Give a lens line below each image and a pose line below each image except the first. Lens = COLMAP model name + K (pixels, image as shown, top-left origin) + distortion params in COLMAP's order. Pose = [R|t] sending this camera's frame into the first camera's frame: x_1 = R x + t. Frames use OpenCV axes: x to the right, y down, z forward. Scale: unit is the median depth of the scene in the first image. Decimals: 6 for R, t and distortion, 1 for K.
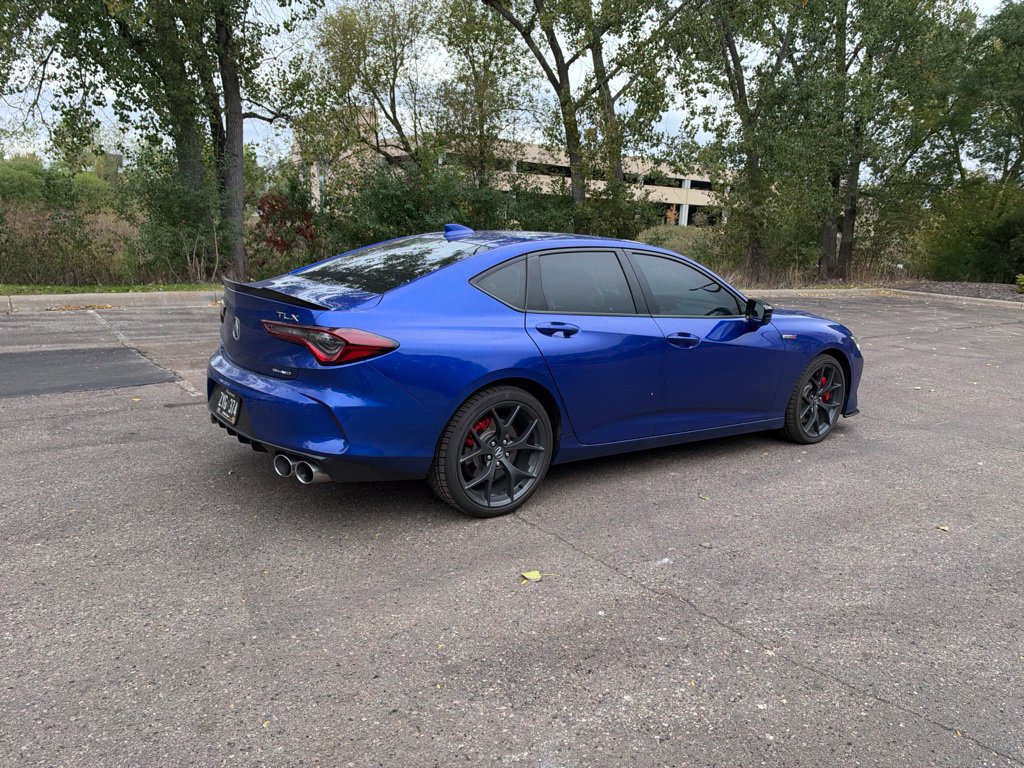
lens RADIAL K [[742.5, 0, 513.0], [0, 742.5, 387.5], [0, 0, 1]] dist [0.004561, -0.020421]
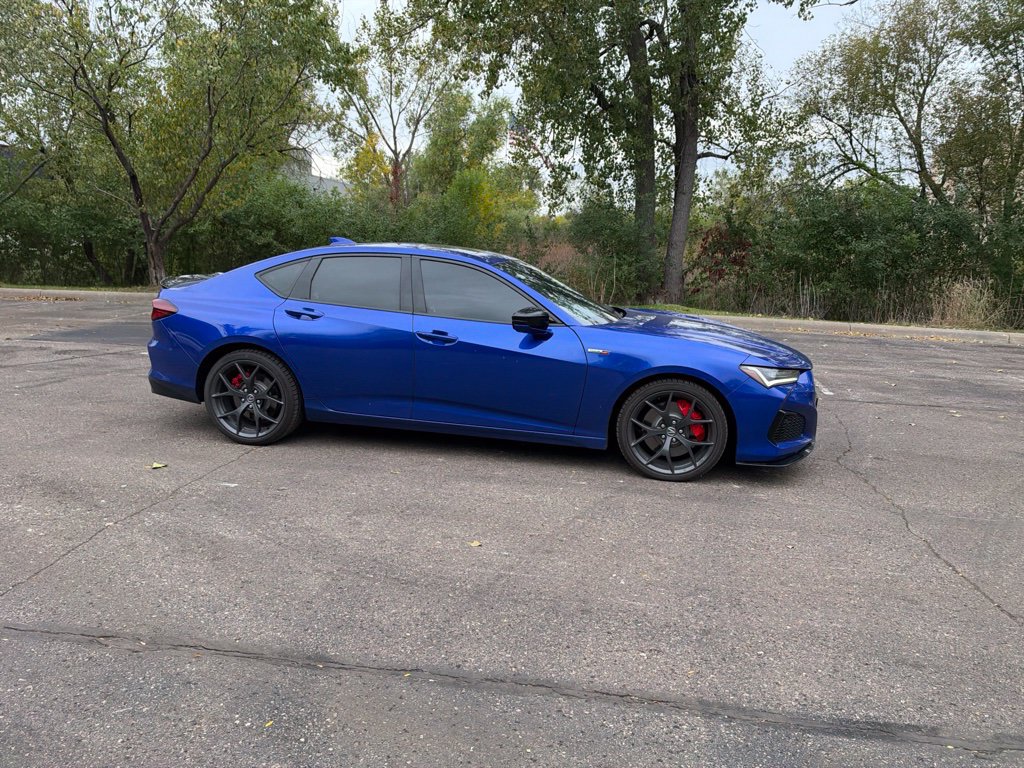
lens RADIAL K [[742.5, 0, 512.7], [0, 742.5, 384.7], [0, 0, 1]] dist [0.004561, -0.020421]
pose [[0.681330, 0.115150, -0.722863, 0.870062], [-0.152540, 0.988203, 0.013642, -0.020232], [0.715906, 0.100971, 0.690857, 0.254186]]
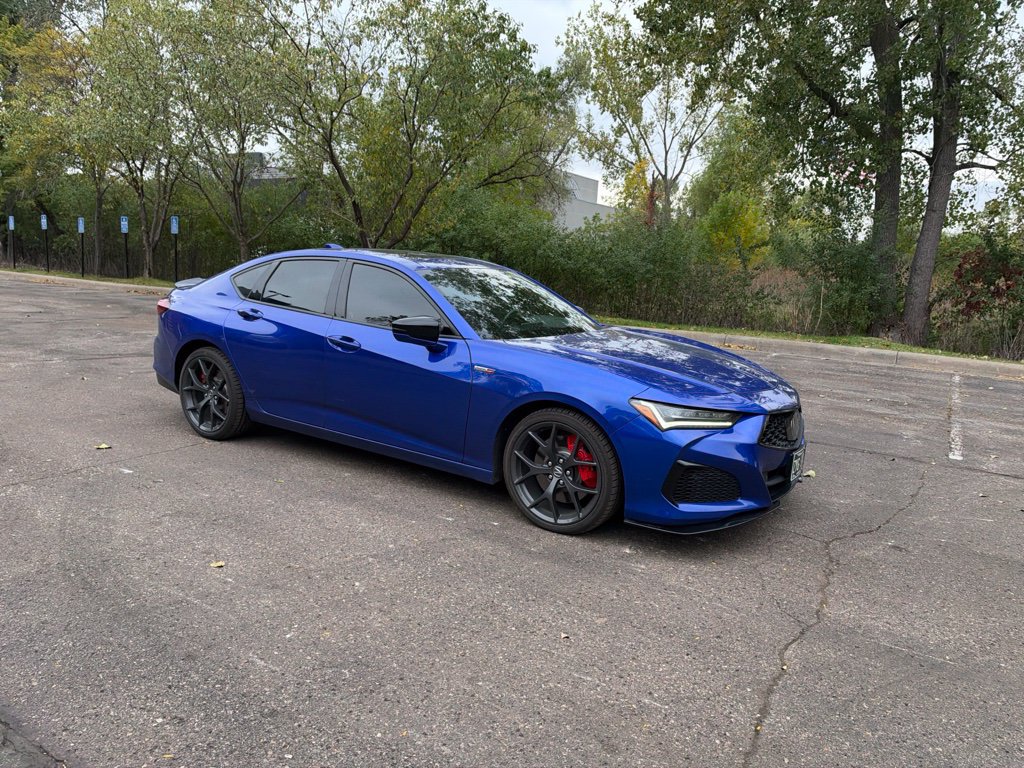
lens RADIAL K [[742.5, 0, 514.1], [0, 742.5, 371.9], [0, 0, 1]] dist [0.004561, -0.020421]
pose [[0.352101, 0.115282, -0.928835, 1.011481], [-0.223266, 0.974083, 0.036262, -0.091177], [0.908943, 0.194609, 0.368714, 0.654591]]
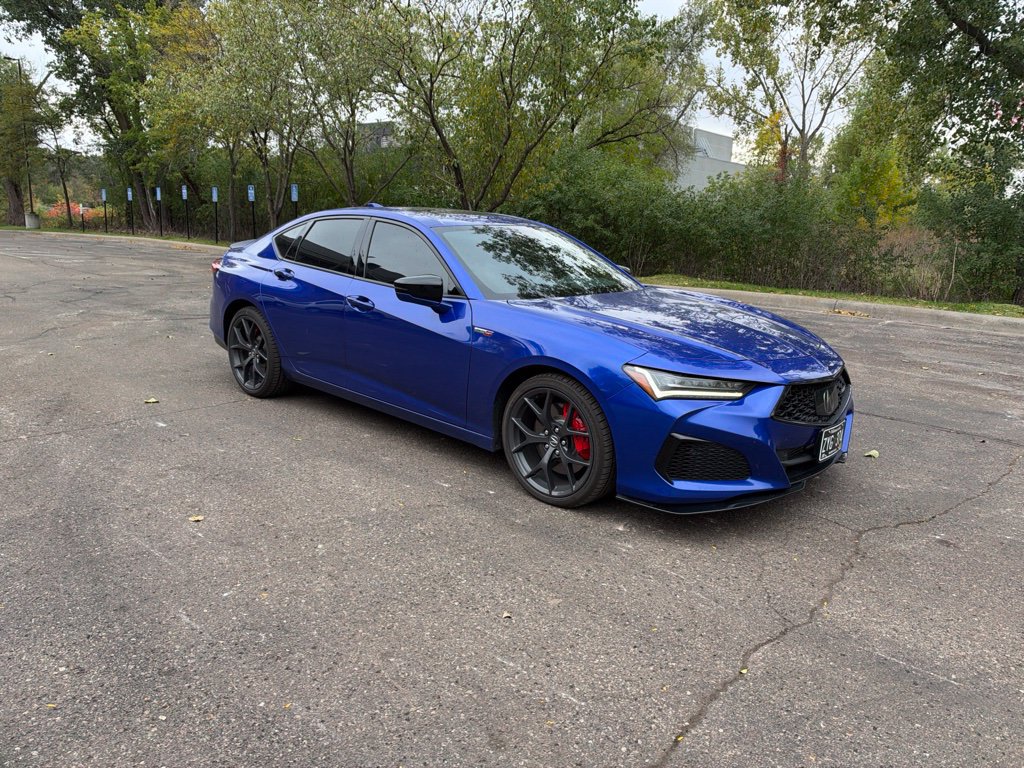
lens RADIAL K [[742.5, 0, 514.3], [0, 742.5, 373.9], [0, 0, 1]] dist [0.004561, -0.020421]
pose [[0.185633, 0.165917, -0.968510, 1.006038], [-0.227518, 0.966114, 0.121899, -0.112145], [0.955916, 0.197725, 0.217092, 0.779529]]
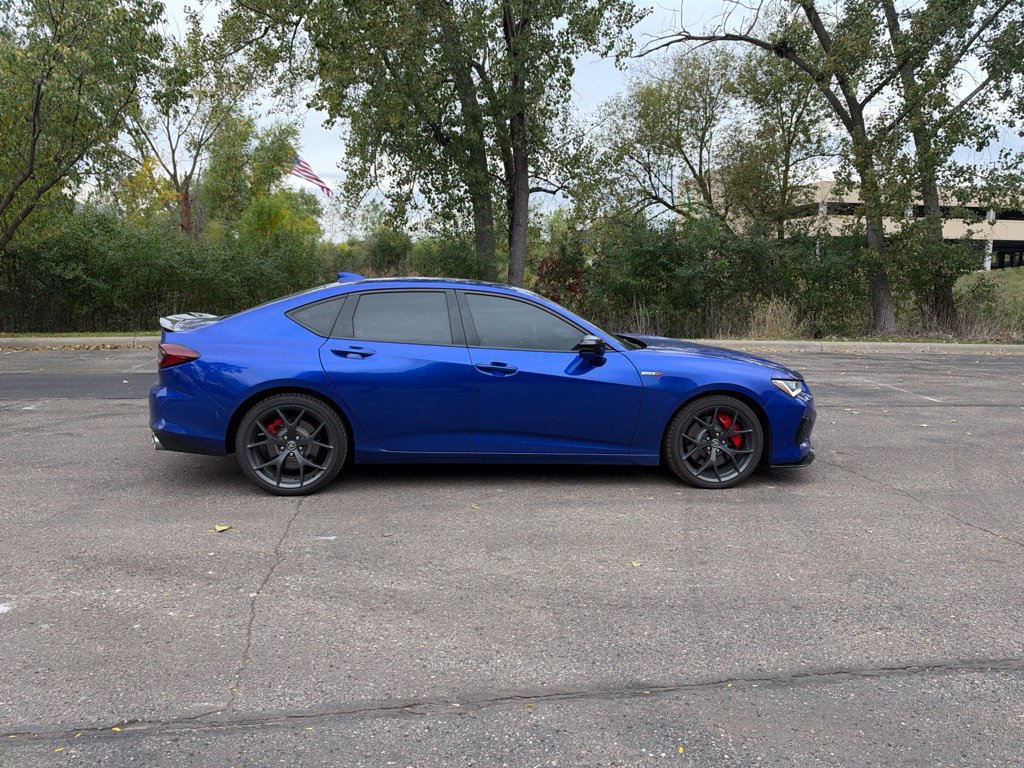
lens RADIAL K [[742.5, 0, 514.4], [0, 742.5, 375.4], [0, 0, 1]] dist [0.004561, -0.020421]
pose [[0.866904, 0.036559, -0.497132, 0.631632], [-0.081251, 0.994333, -0.068564, 0.015703], [0.491808, 0.099831, 0.864961, 0.037438]]
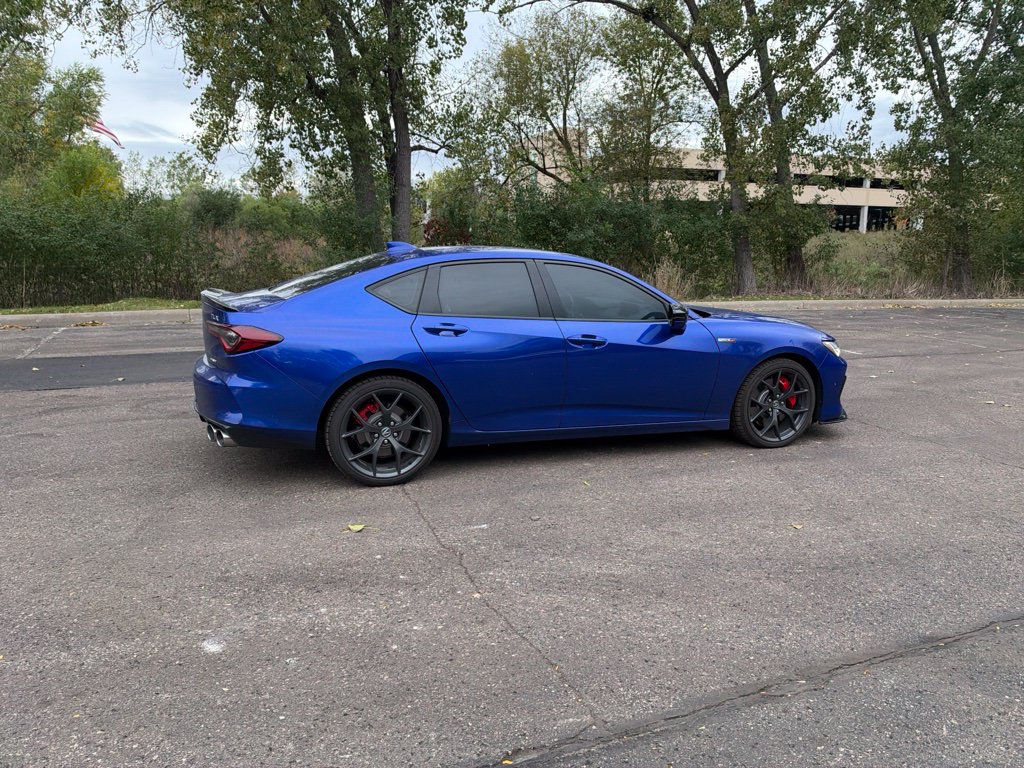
lens RADIAL K [[742.5, 0, 514.5], [0, 742.5, 387.2], [0, 0, 1]] dist [0.004561, -0.020421]
pose [[0.958743, 0.022736, -0.283362, 0.340590], [-0.028519, 0.999460, -0.016300, 0.019265], [0.282839, 0.023709, 0.958874, -0.058067]]
